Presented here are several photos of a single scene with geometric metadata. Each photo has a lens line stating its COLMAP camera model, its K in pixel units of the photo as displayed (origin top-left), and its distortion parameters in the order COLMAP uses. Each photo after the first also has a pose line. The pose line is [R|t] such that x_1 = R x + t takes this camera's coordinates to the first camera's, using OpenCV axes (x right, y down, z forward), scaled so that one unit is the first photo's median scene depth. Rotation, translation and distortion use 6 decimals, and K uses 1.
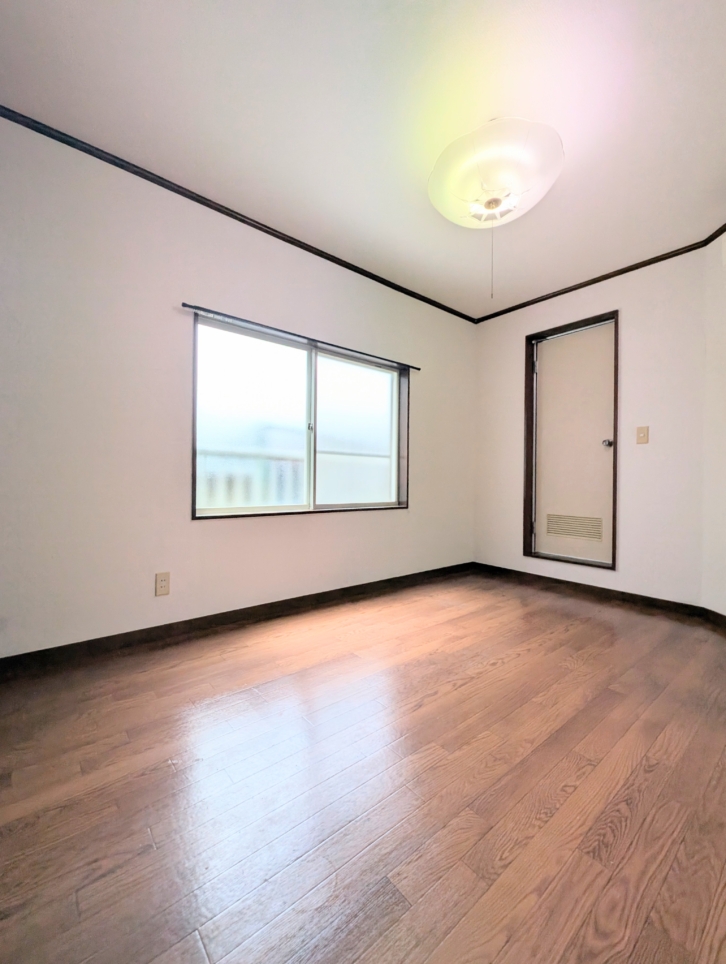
lens RADIAL K [[399.0, 0, 363.5], [0, 399.0, 480.3], [0, 0, 1]] dist [-0.000444, -0.000322]
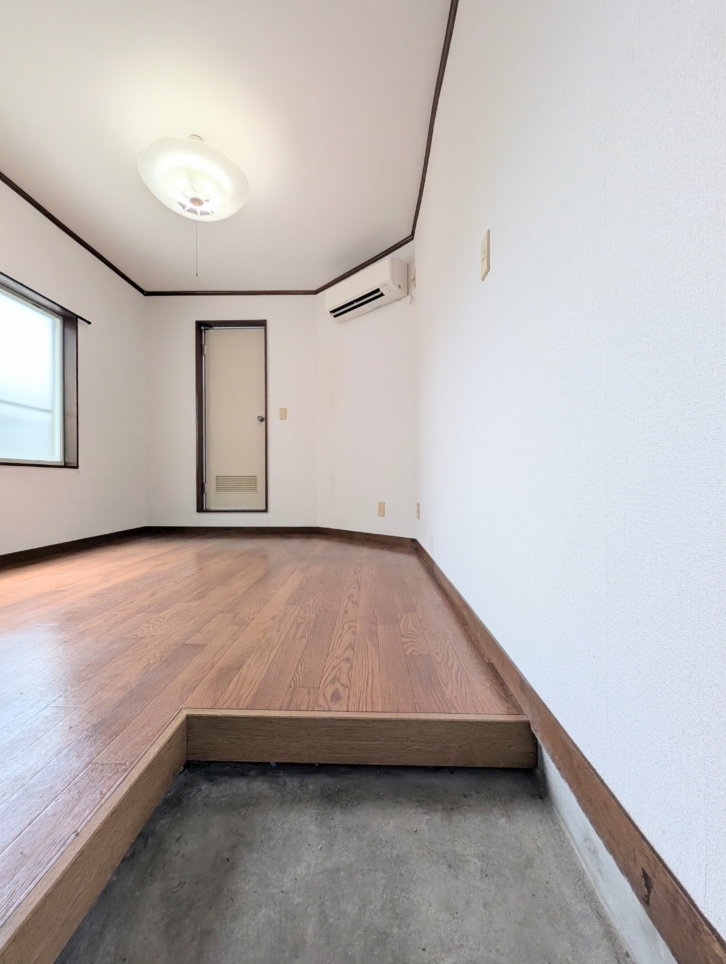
lens RADIAL K [[399.0, 0, 363.5], [0, 399.0, 480.3], [0, 0, 1]] dist [-0.000444, -0.000322]
pose [[0.655413, -0.012000, 0.755176, -0.198410], [0.010866, 0.999920, 0.006458, 0.125649], [-0.755193, 0.003973, 0.655491, -0.150821]]
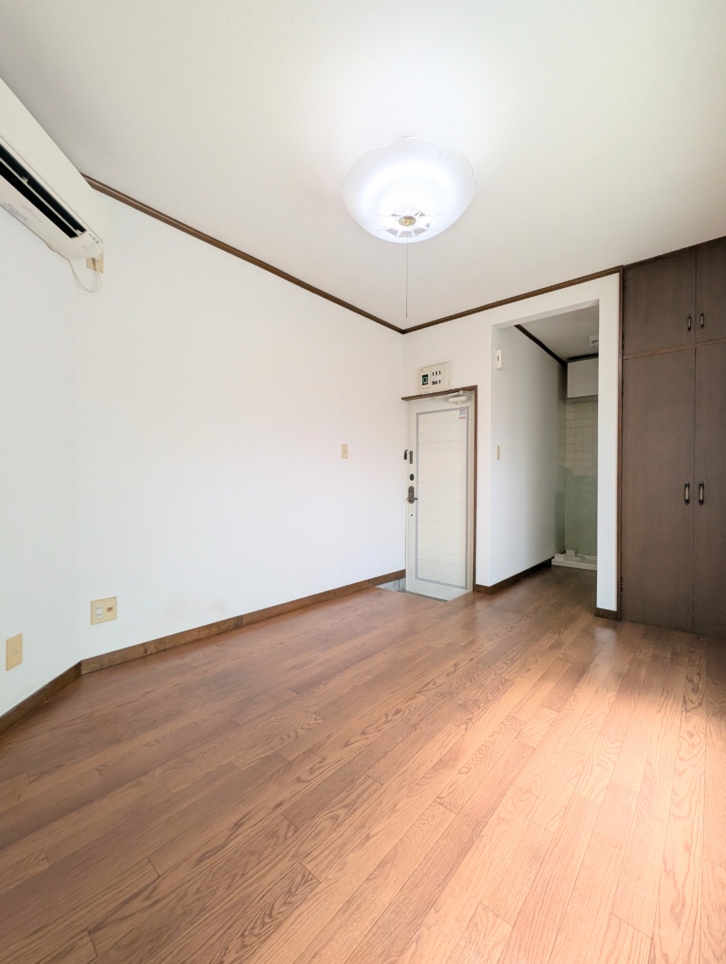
lens RADIAL K [[399.0, 0, 363.5], [0, 399.0, 480.3], [0, 0, 1]] dist [-0.000444, -0.000322]
pose [[-0.987537, -0.014251, -0.156743, 0.384578], [-0.014966, 0.999882, 0.003380, -0.040976], [0.156676, 0.005683, -0.987634, 1.308069]]
